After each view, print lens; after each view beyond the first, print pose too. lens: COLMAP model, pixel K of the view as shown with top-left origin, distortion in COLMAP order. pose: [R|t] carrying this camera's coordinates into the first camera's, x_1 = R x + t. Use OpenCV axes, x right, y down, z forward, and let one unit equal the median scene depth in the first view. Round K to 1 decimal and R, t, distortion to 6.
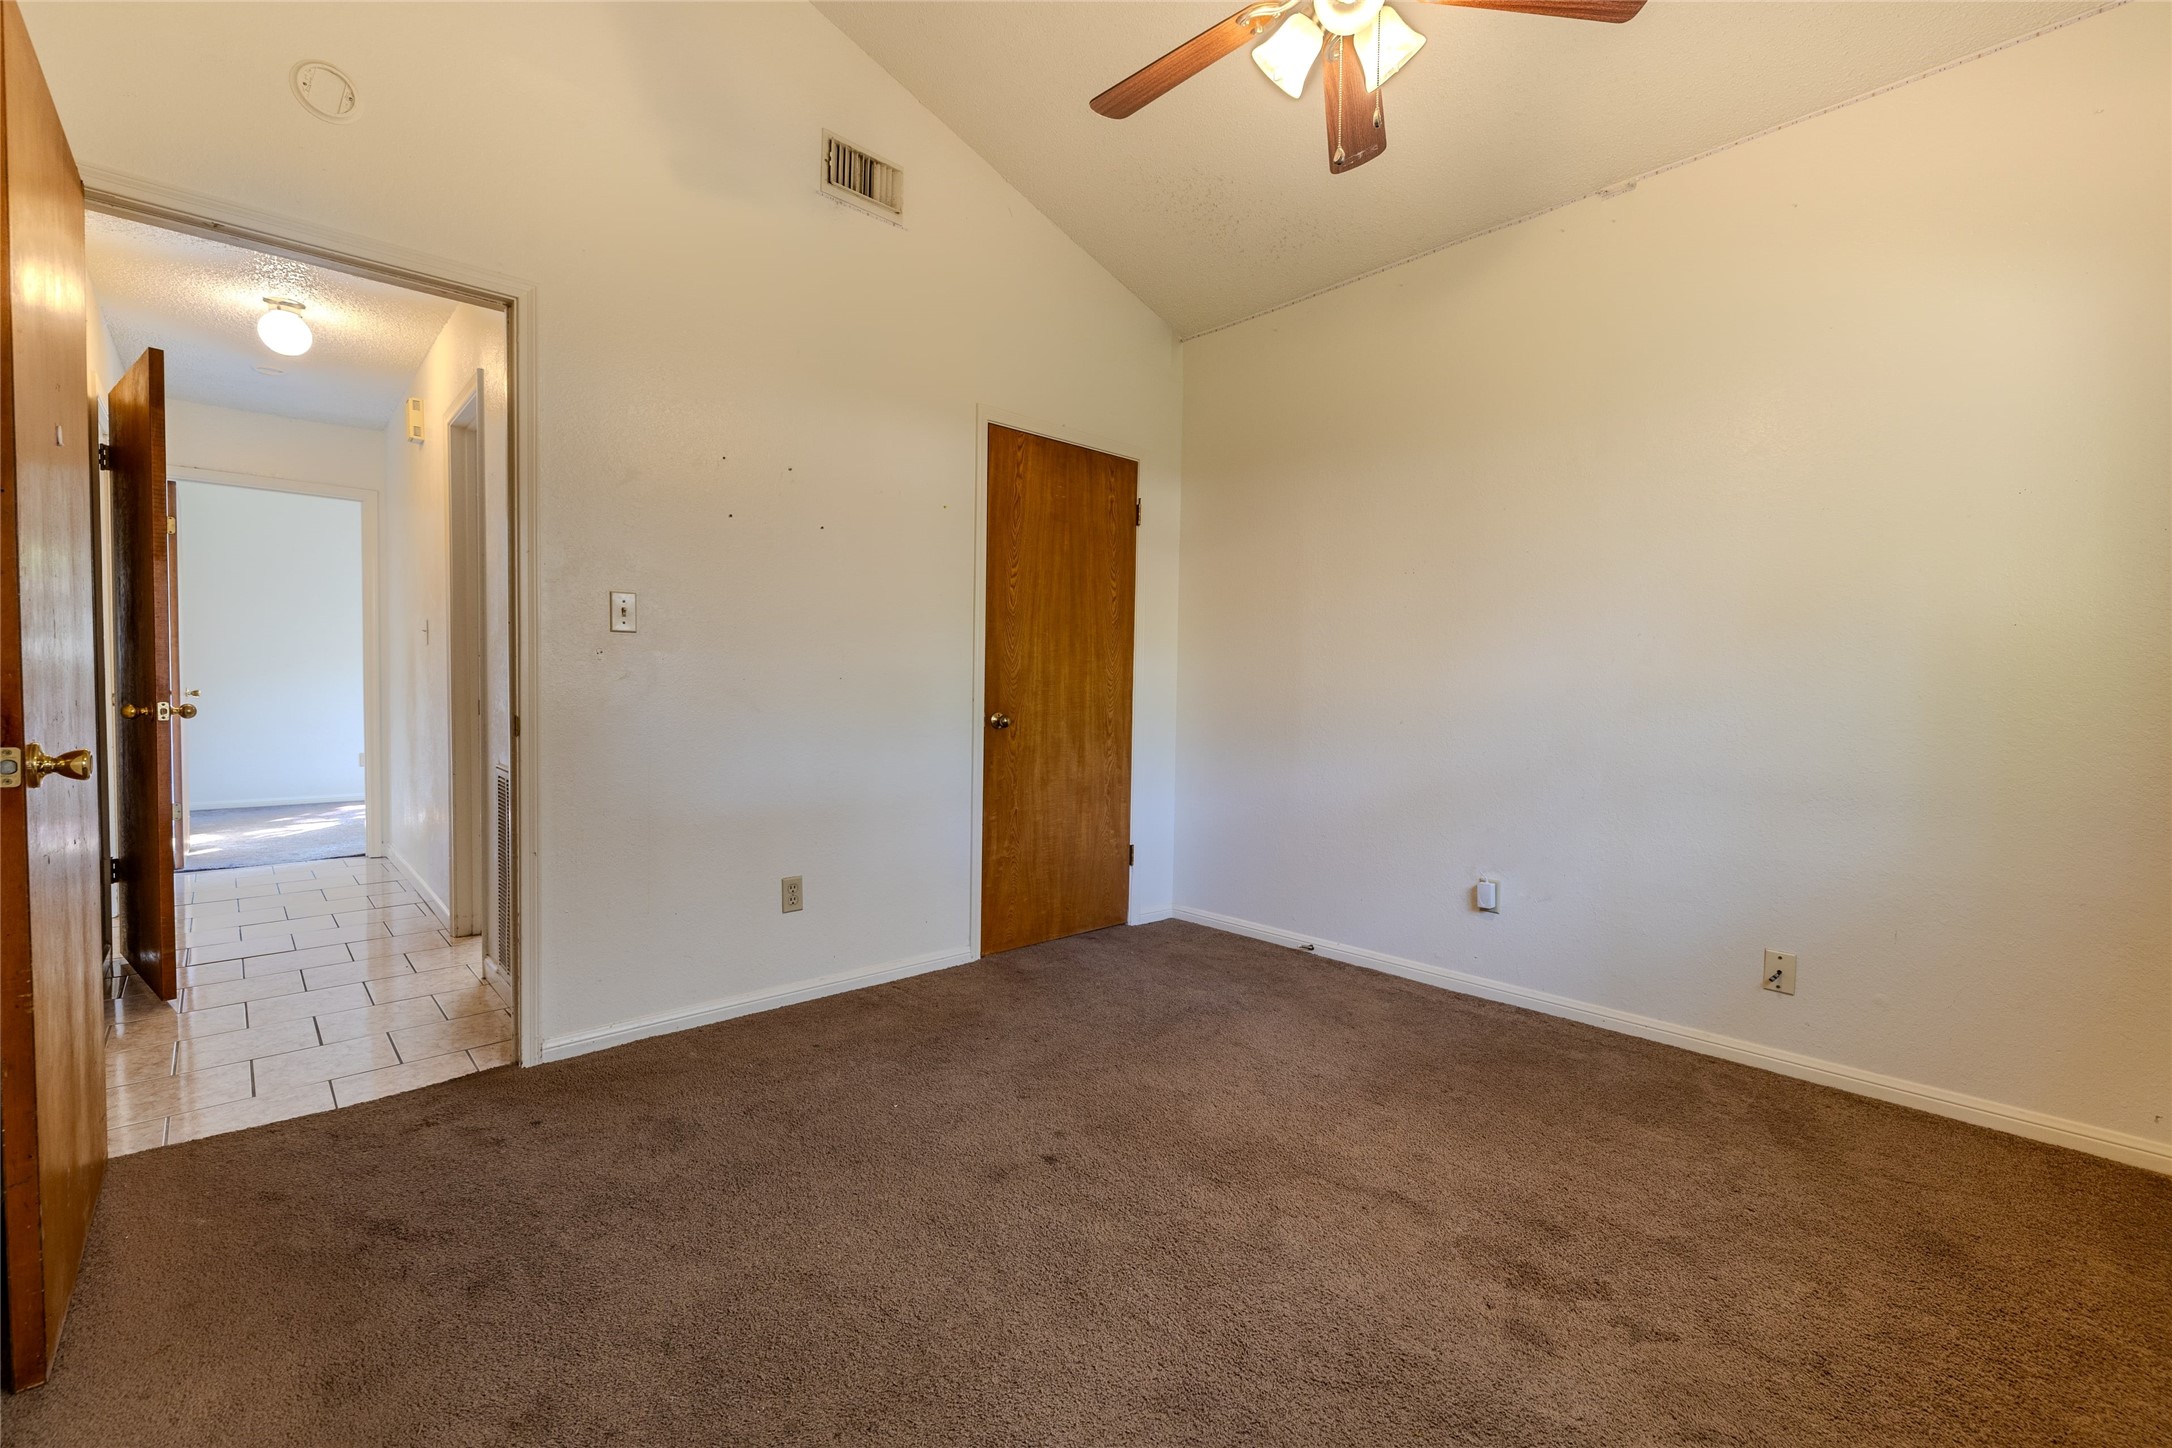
lens RADIAL K [[913.9, 0, 1086.0], [0, 913.9, 724.0], [0, 0, 1]] dist [-0.000181, -0.000364]
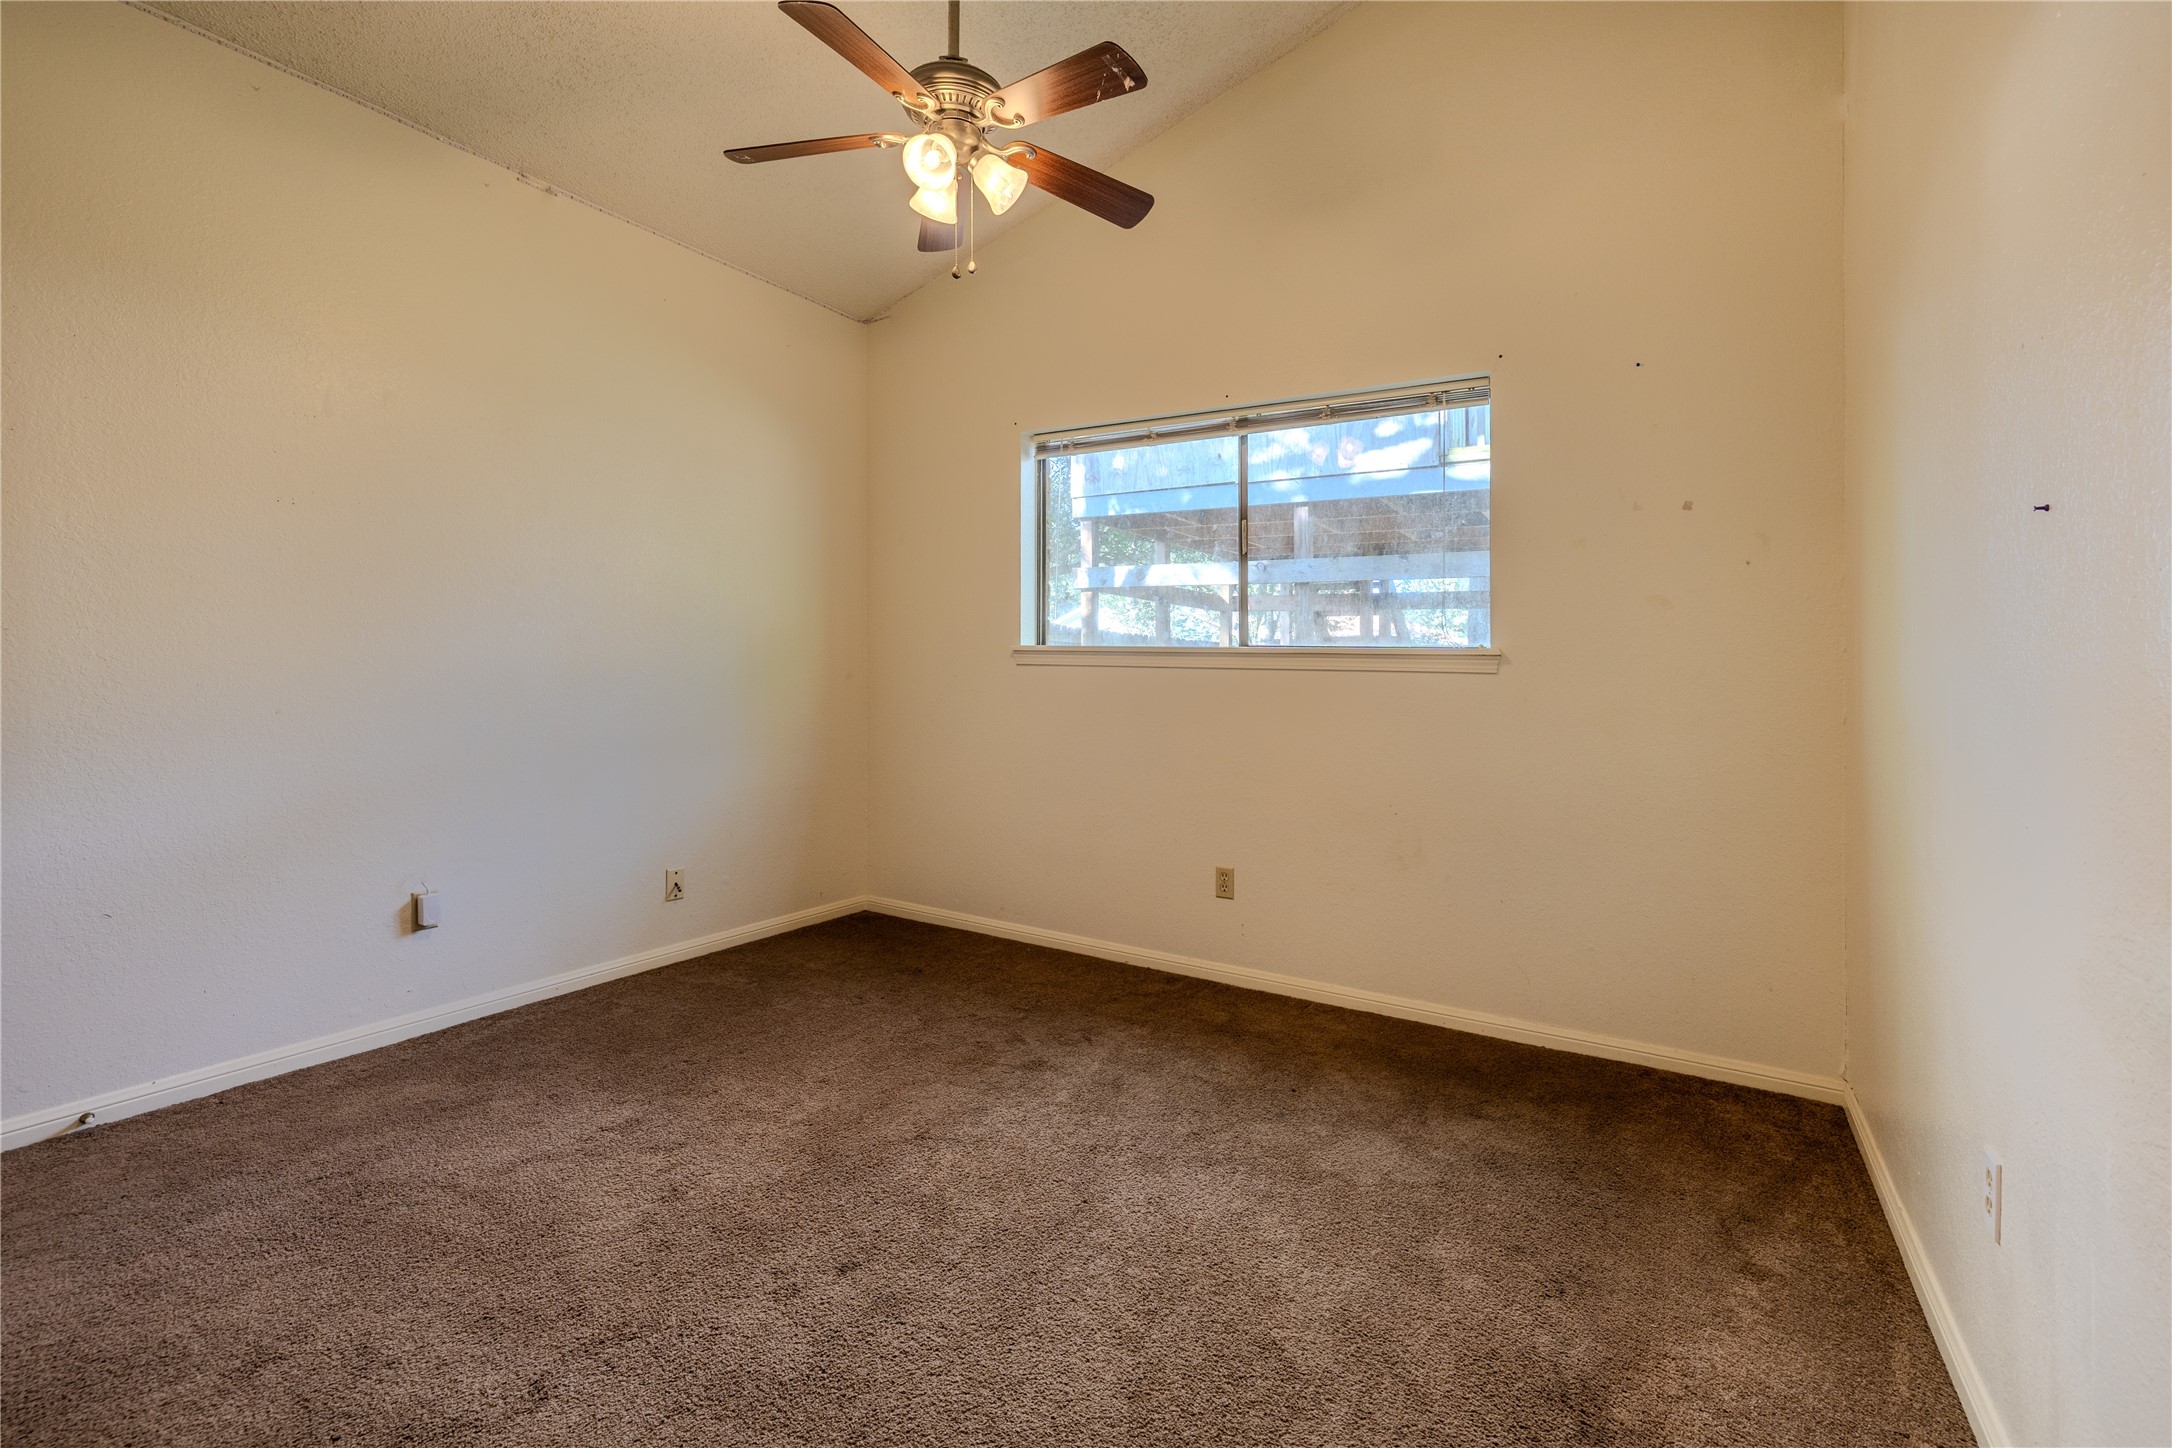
lens RADIAL K [[948.0, 0, 1092.8], [0, 948.0, 673.9], [0, 0, 1]] dist [-0.000958, 0.000533]
pose [[-0.262567, -0.015970, 0.964782, -0.658538], [0.026991, 0.999350, 0.023888, -0.040232], [-0.964536, 0.032313, -0.261965, 0.740913]]
